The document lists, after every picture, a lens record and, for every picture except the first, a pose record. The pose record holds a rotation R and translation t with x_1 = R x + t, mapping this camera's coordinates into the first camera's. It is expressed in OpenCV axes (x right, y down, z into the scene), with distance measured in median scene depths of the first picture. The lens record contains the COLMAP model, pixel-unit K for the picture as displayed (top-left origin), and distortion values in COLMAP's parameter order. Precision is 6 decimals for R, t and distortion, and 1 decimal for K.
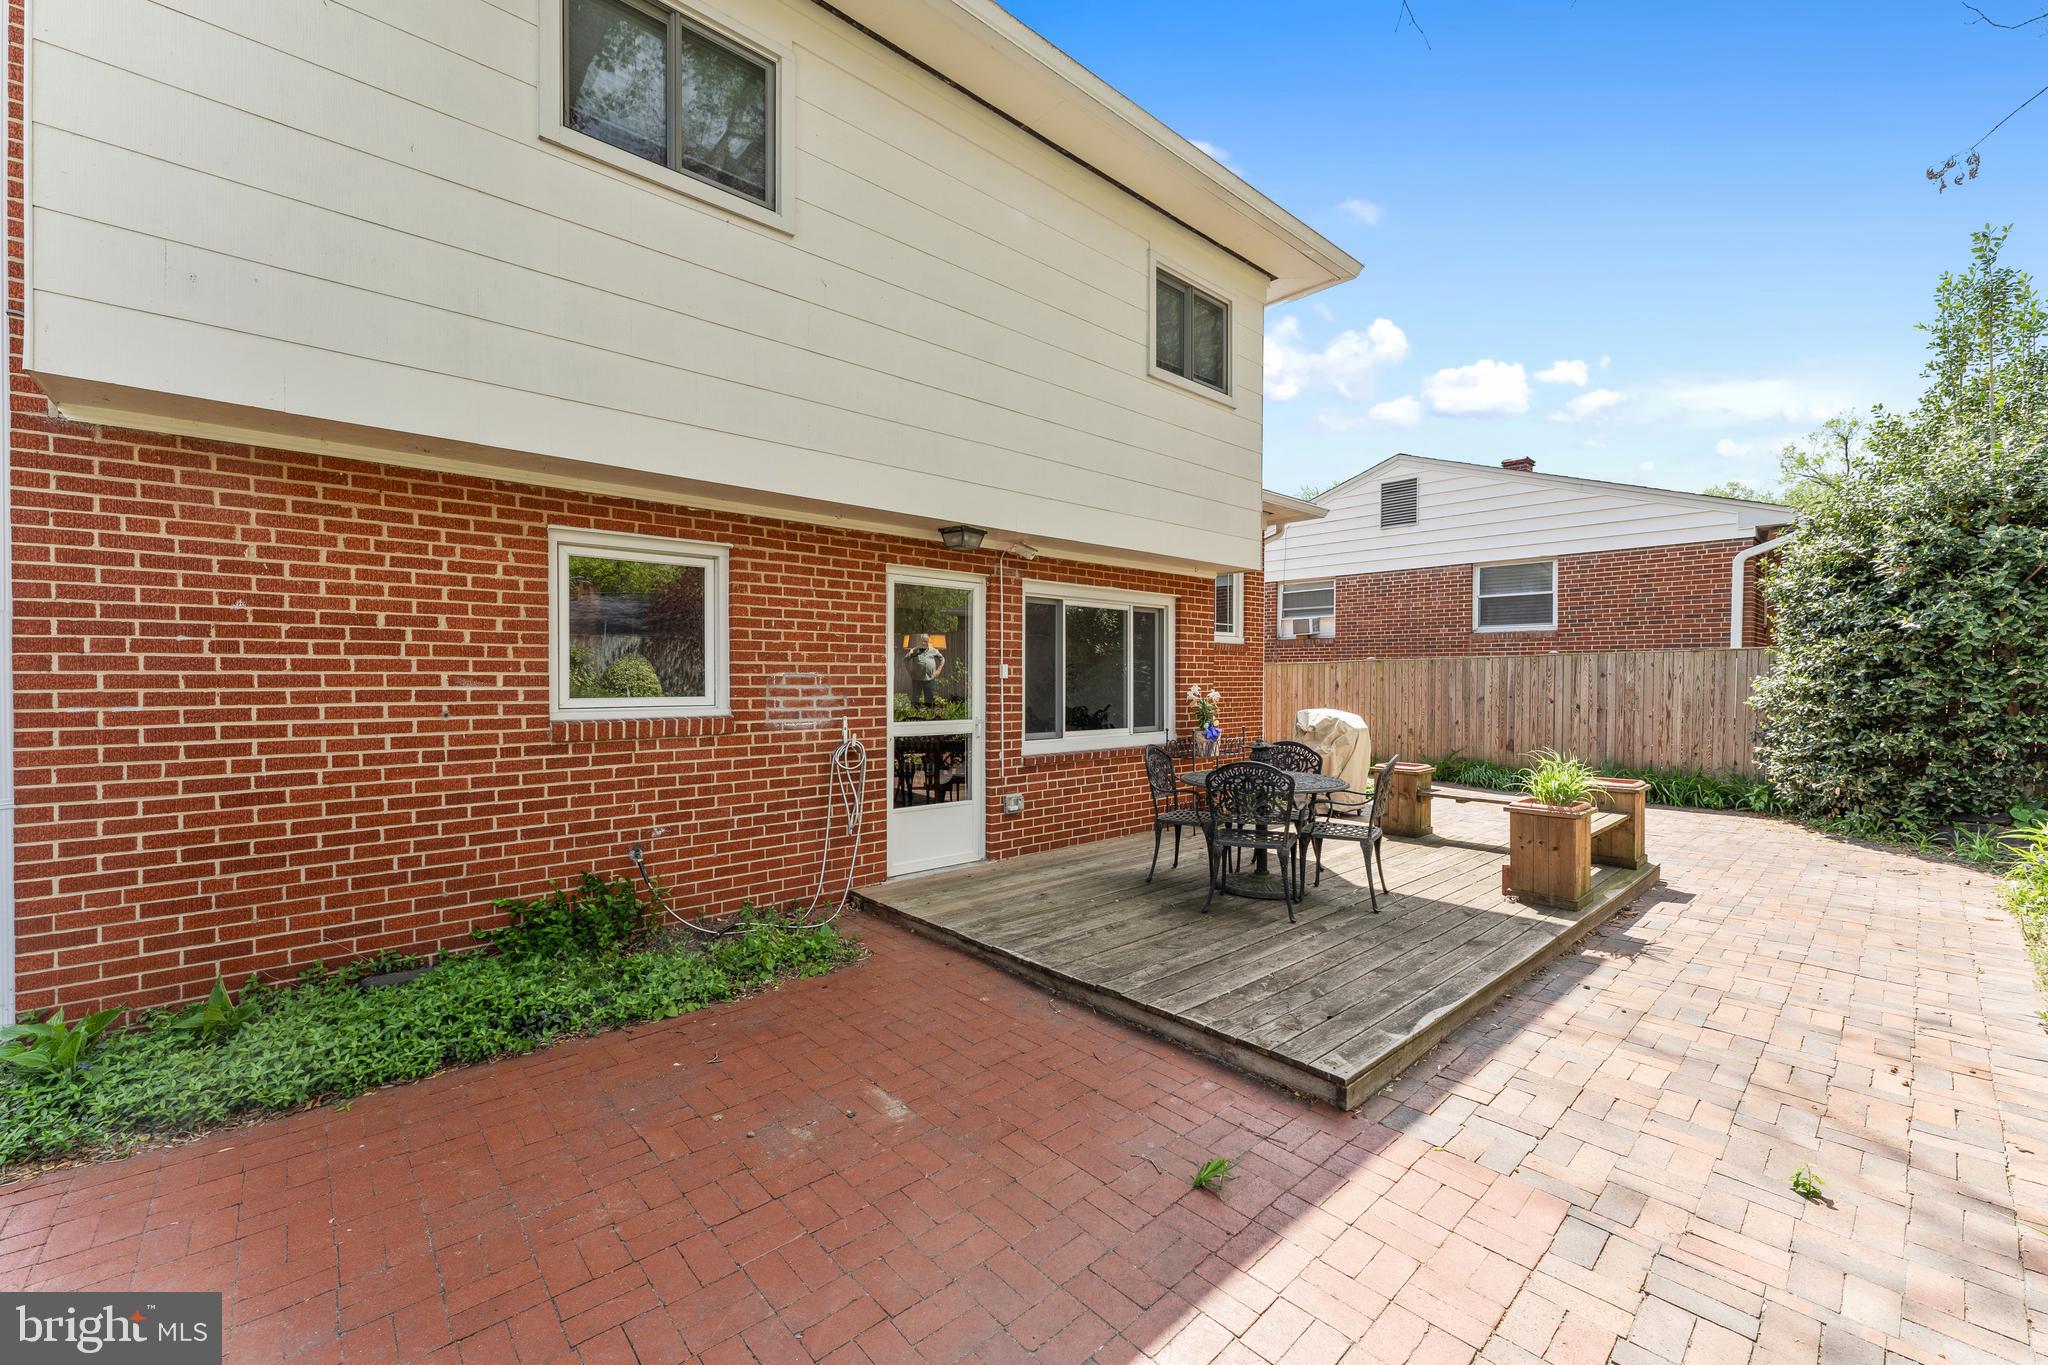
lens RADIAL K [[820.4, 0, 1013.8], [0, 820.4, 681.3], [0, 0, 1]] dist [0.001942, -0.000666]
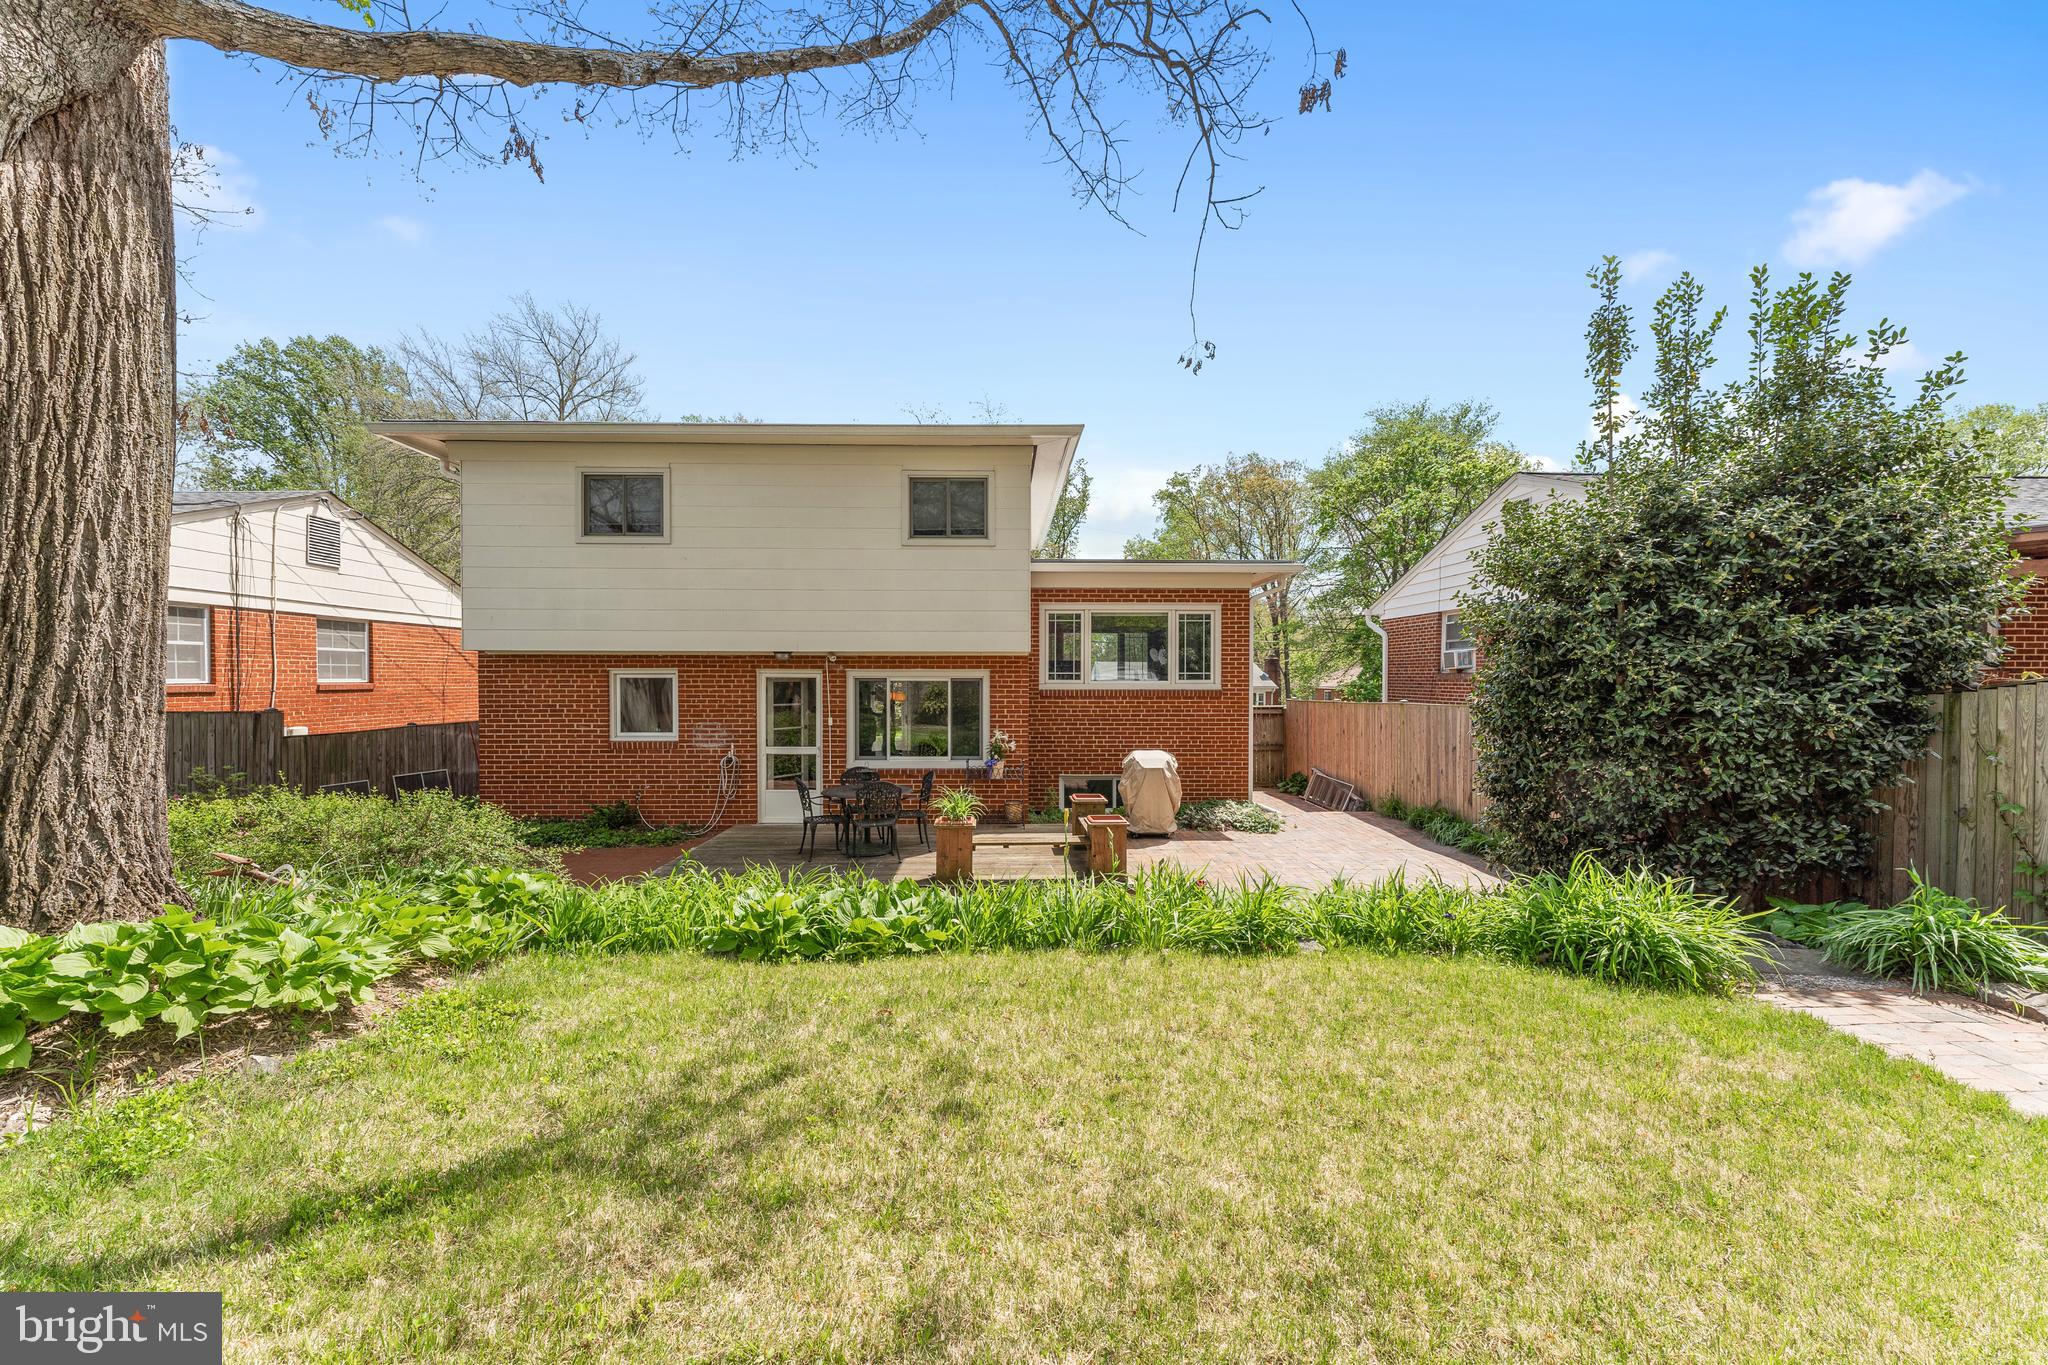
lens RADIAL K [[820.4, 0, 1013.8], [0, 820.4, 681.3], [0, 0, 1]] dist [0.001942, -0.000666]
pose [[0.759701, 0.004689, -0.650255, 1.440437], [-0.004292, 0.999988, 0.002197, -0.104454], [0.650258, 0.001122, 0.759712, -0.119311]]
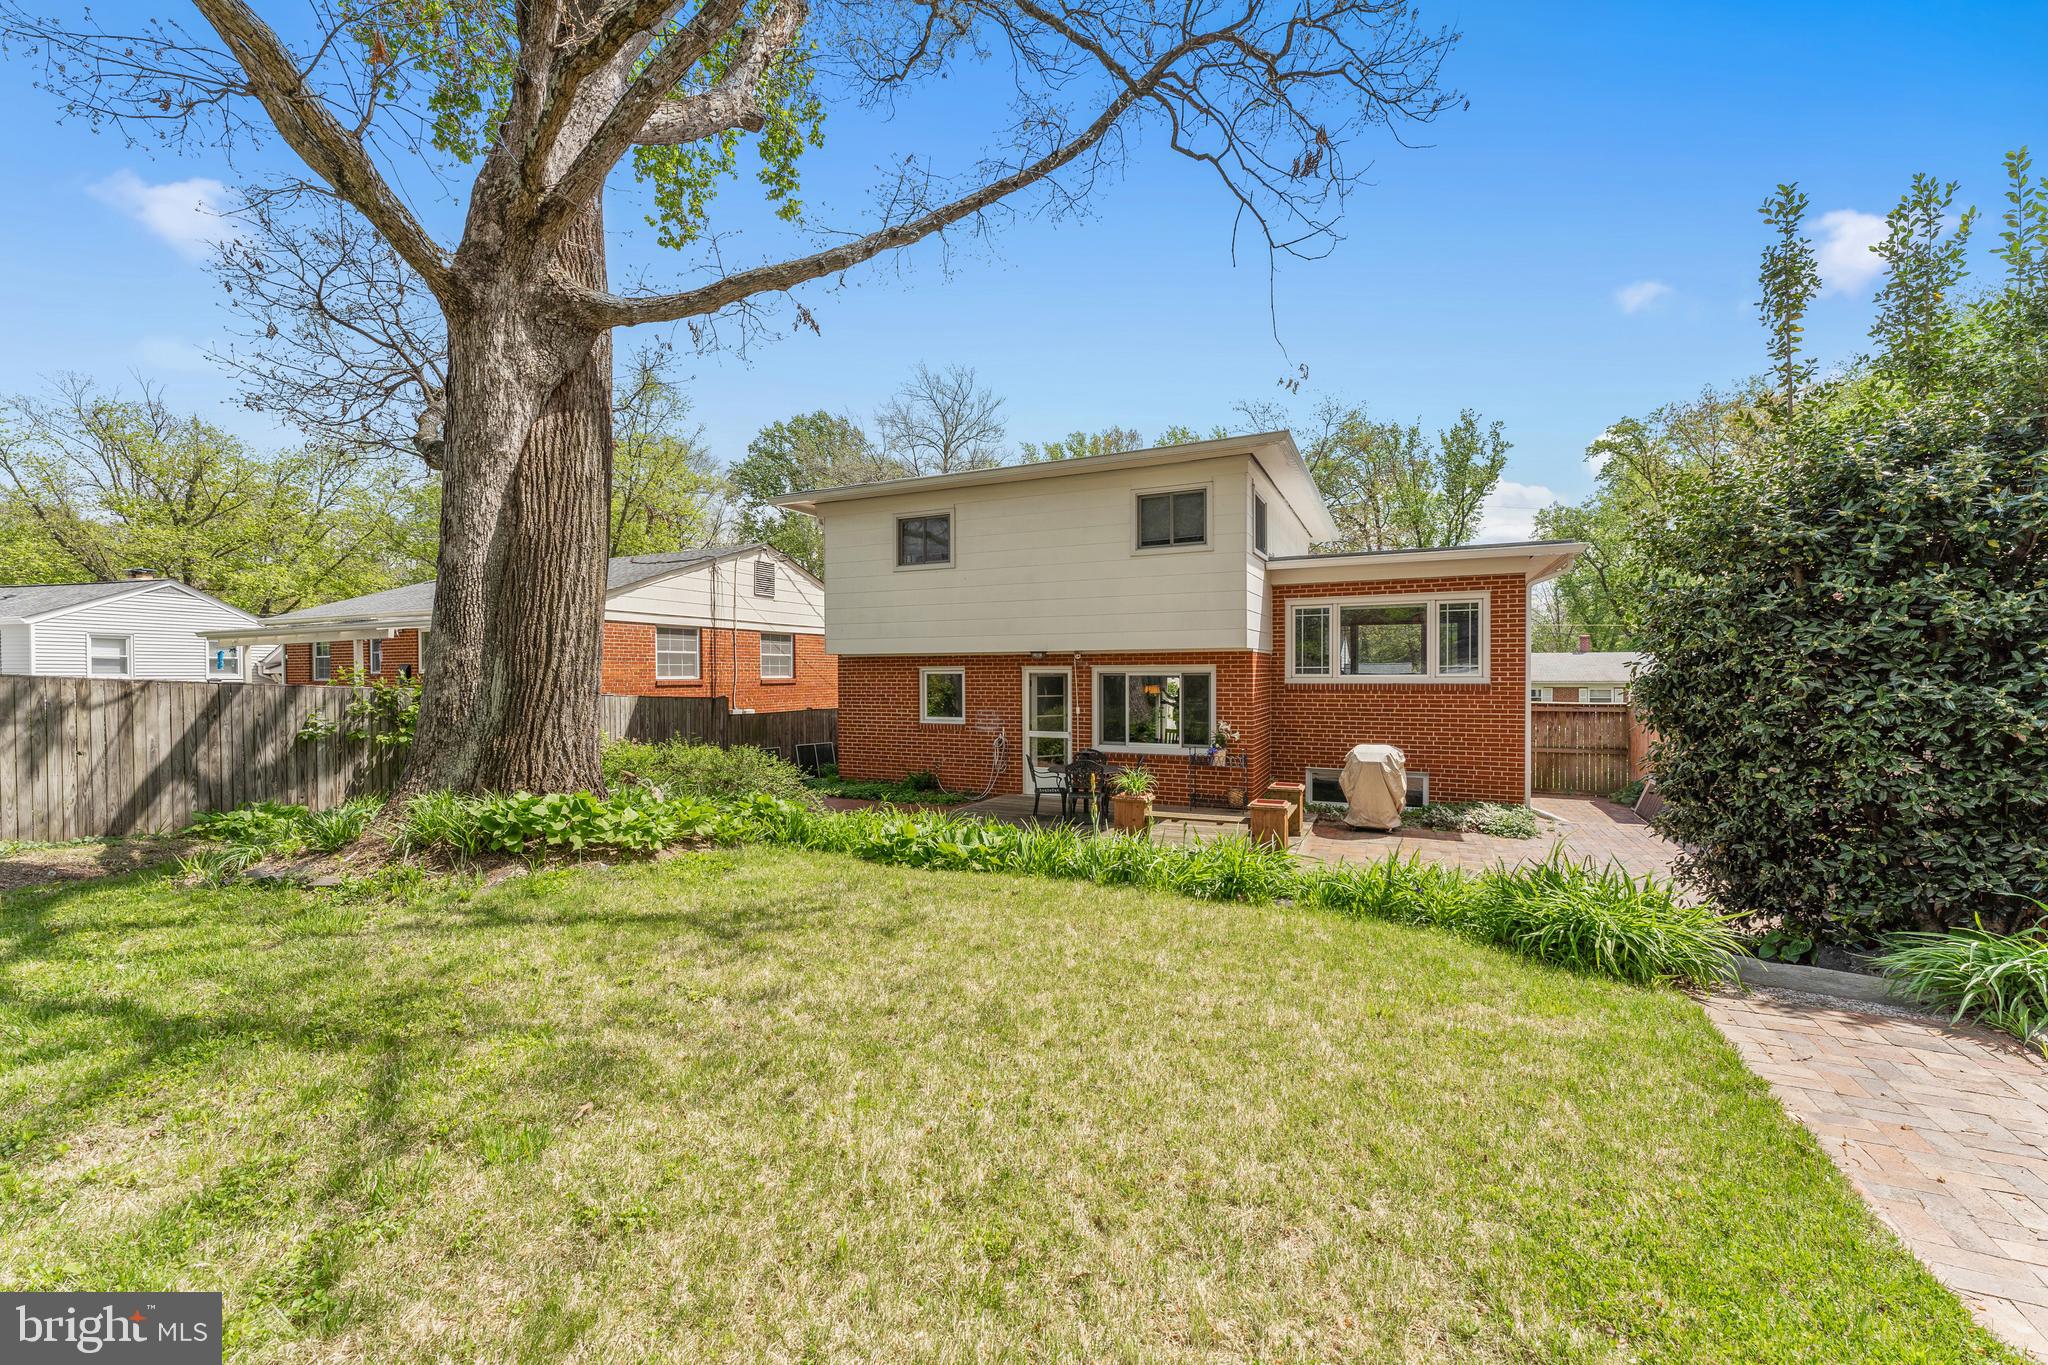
lens RADIAL K [[822.7, 0, 1015.3], [0, 822.7, 674.3], [0, 0, 1]] dist [0.000983, -0.000225]
pose [[0.384465, -0.000053, -0.923139, 1.841298], [0.000369, 1.000000, 0.000097, -0.103673], [0.923139, -0.000378, 0.384465, 0.025324]]
